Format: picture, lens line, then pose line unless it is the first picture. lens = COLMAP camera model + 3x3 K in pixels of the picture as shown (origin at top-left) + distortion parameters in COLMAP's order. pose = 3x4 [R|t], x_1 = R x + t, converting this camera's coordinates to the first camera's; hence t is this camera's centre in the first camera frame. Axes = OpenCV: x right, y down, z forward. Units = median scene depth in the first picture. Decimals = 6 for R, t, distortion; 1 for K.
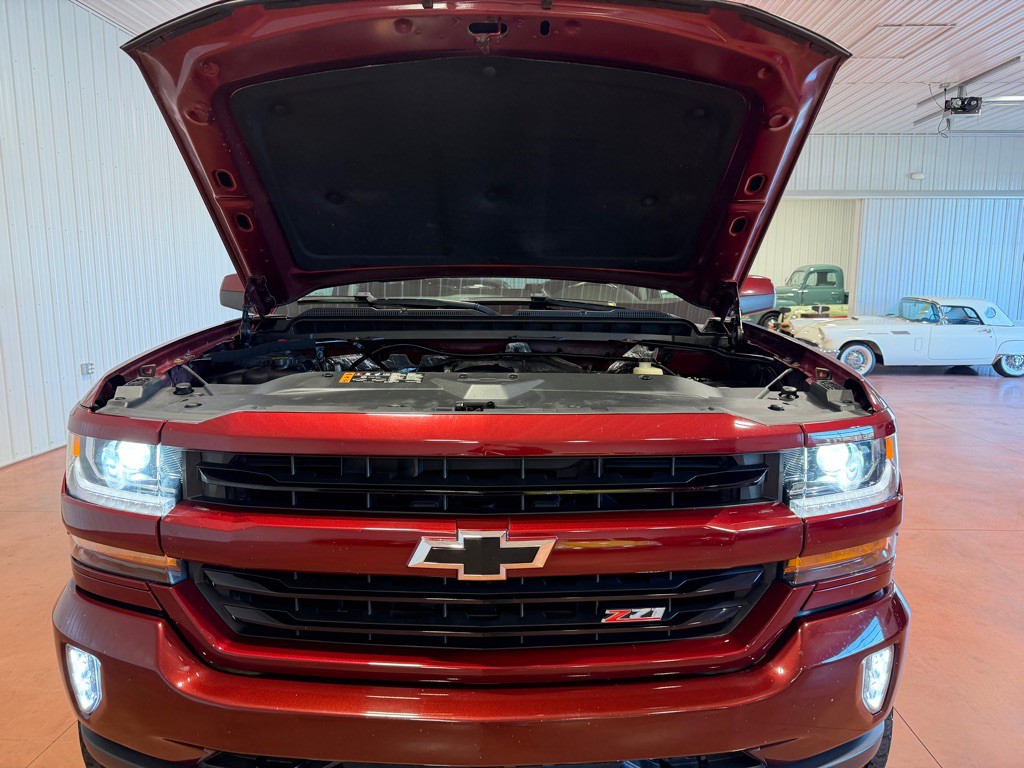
lens RADIAL K [[713.9, 0, 487.3], [0, 713.9, 382.4], [0, 0, 1]] dist [0.061958, -0.082920]
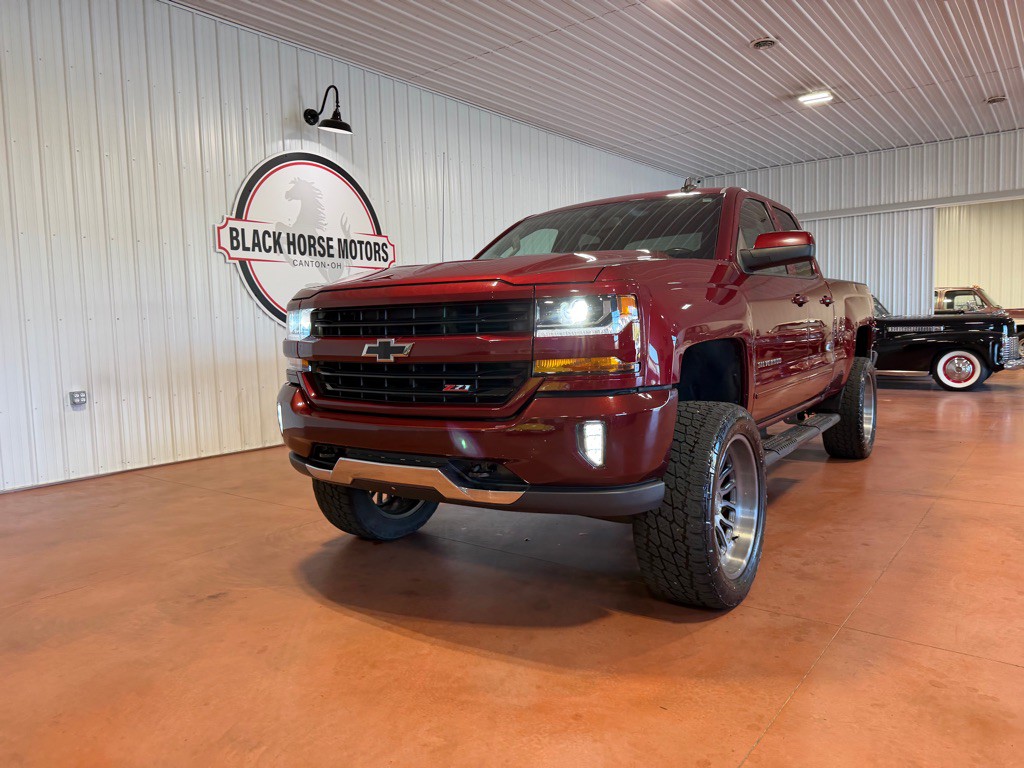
lens RADIAL K [[713.9, 0, 524.7], [0, 713.9, 375.4], [0, 0, 1]] dist [0.061958, -0.082920]
pose [[0.834932, 0.015143, -0.550145, 1.399598], [-0.048283, 0.997783, -0.045812, 0.364682], [0.548232, 0.064813, 0.833811, -0.502064]]
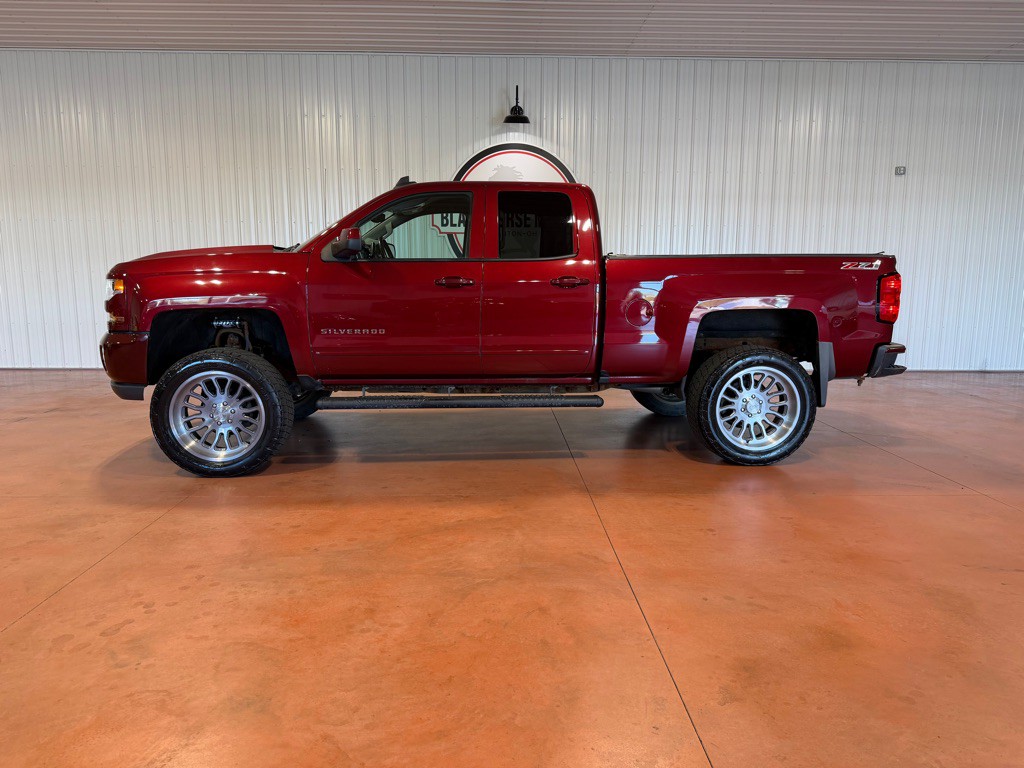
lens RADIAL K [[713.9, 0, 515.2], [0, 713.9, 392.5], [0, 0, 1]] dist [0.061958, -0.082920]
pose [[0.099990, 0.157703, -0.982411, 4.104864], [-0.141609, 0.979564, 0.142833, -0.147852], [0.984860, 0.124837, 0.120279, 2.551483]]
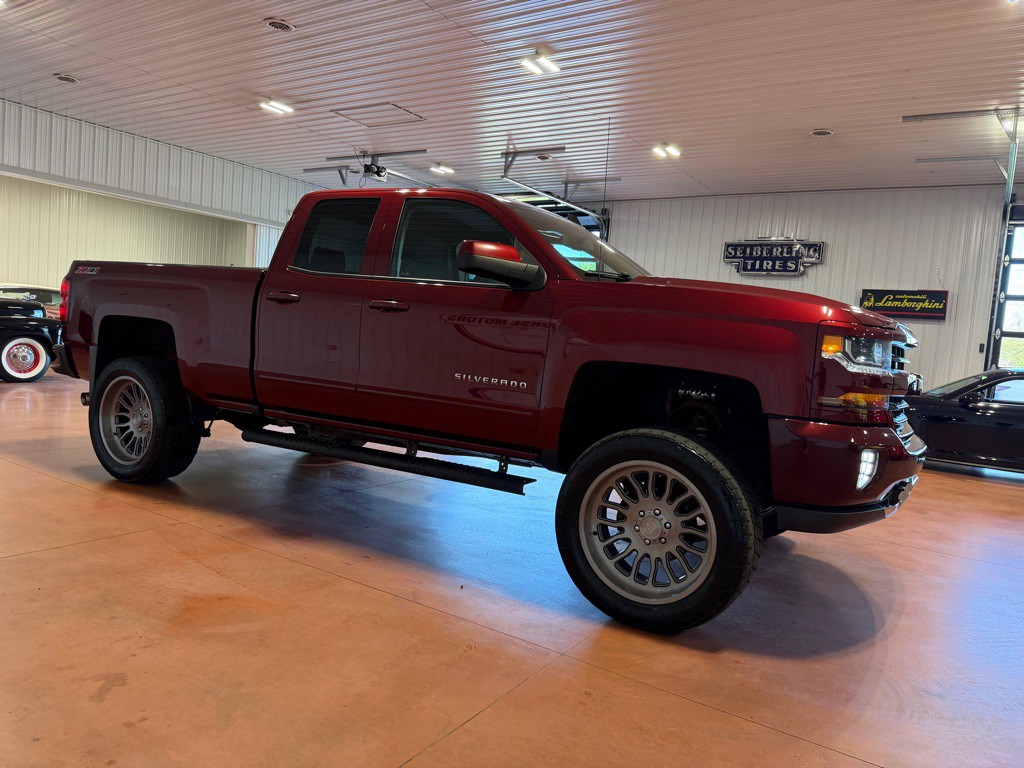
lens RADIAL K [[713.9, 0, 511.6], [0, 713.9, 383.7], [0, 0, 1]] dist [0.061958, -0.082920]
pose [[0.489203, -0.019447, 0.871953, -2.778744], [0.040937, 0.999161, -0.000684, 0.168047], [-0.871209, 0.036030, 0.489589, 0.926068]]
